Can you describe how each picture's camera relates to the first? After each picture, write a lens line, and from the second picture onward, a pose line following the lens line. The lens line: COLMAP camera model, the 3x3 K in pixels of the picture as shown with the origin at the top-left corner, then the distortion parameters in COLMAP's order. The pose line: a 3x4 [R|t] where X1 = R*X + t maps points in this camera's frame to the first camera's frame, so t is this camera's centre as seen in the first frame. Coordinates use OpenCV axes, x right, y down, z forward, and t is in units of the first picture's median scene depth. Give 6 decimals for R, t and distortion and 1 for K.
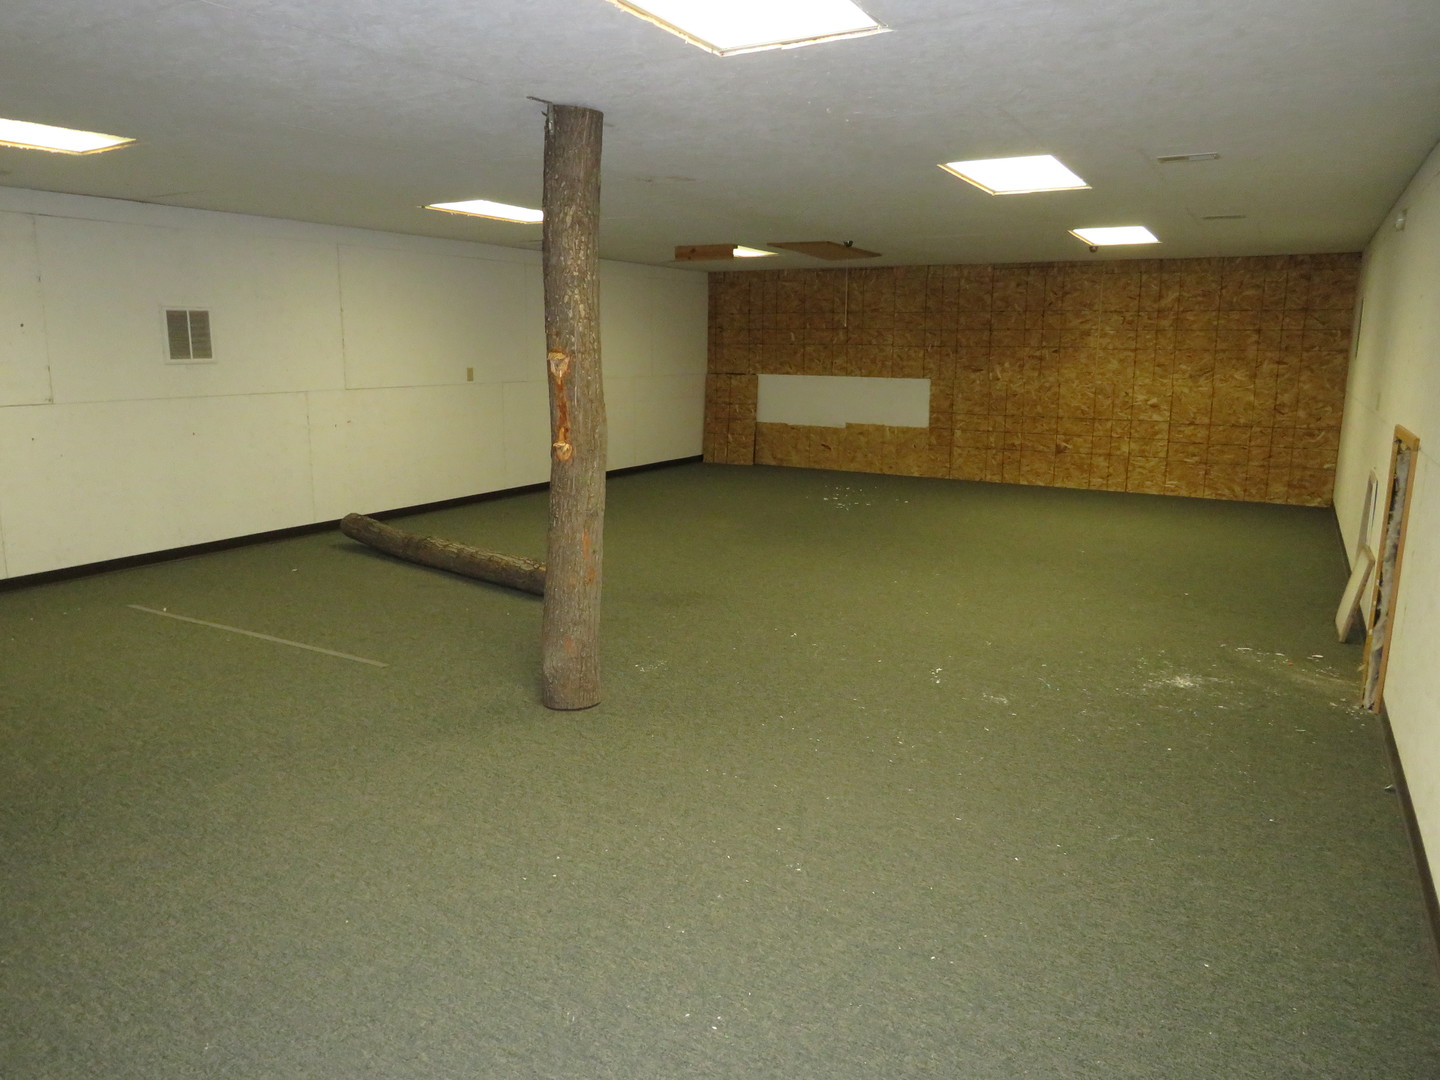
lens RADIAL K [[1024.3, 0, 712.8], [0, 1024.3, 533.7], [0, 0, 1]] dist [-0.039099, 0.012081]
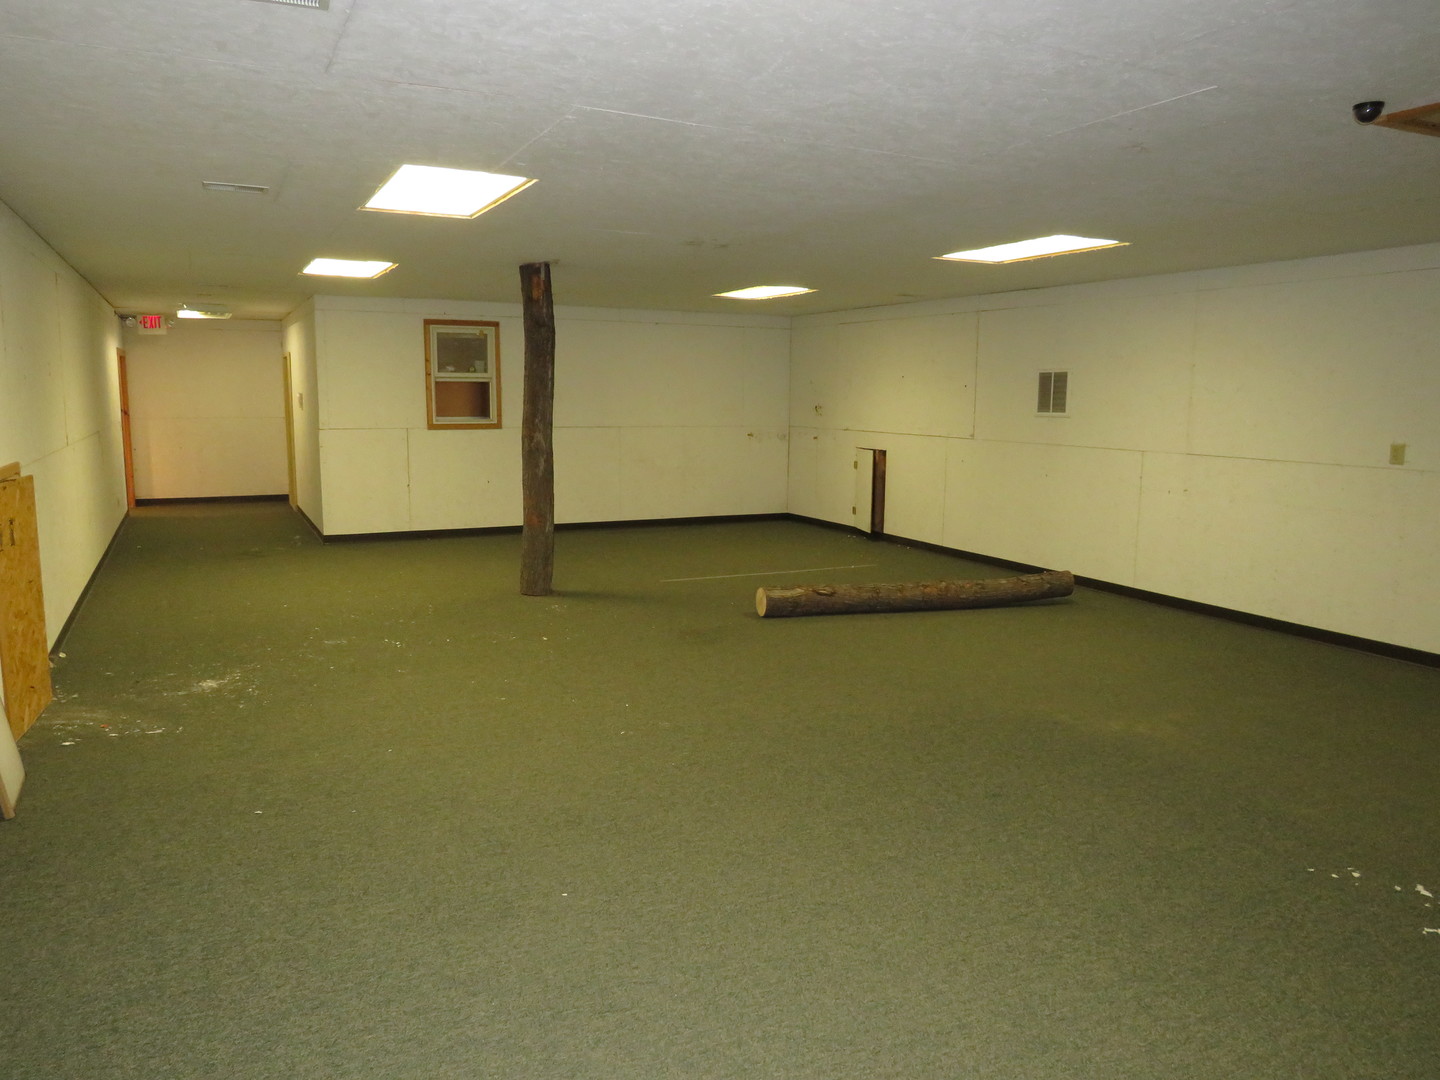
lens RADIAL K [[1024.3, 0, 712.6], [0, 1024.3, 547.1], [0, 0, 1]] dist [-0.039099, 0.012081]
pose [[-0.558124, 0.109628, -0.822484, 0.984217], [-0.168364, 0.955651, 0.241627, -0.337616], [0.812497, 0.273335, -0.514915, 1.849428]]
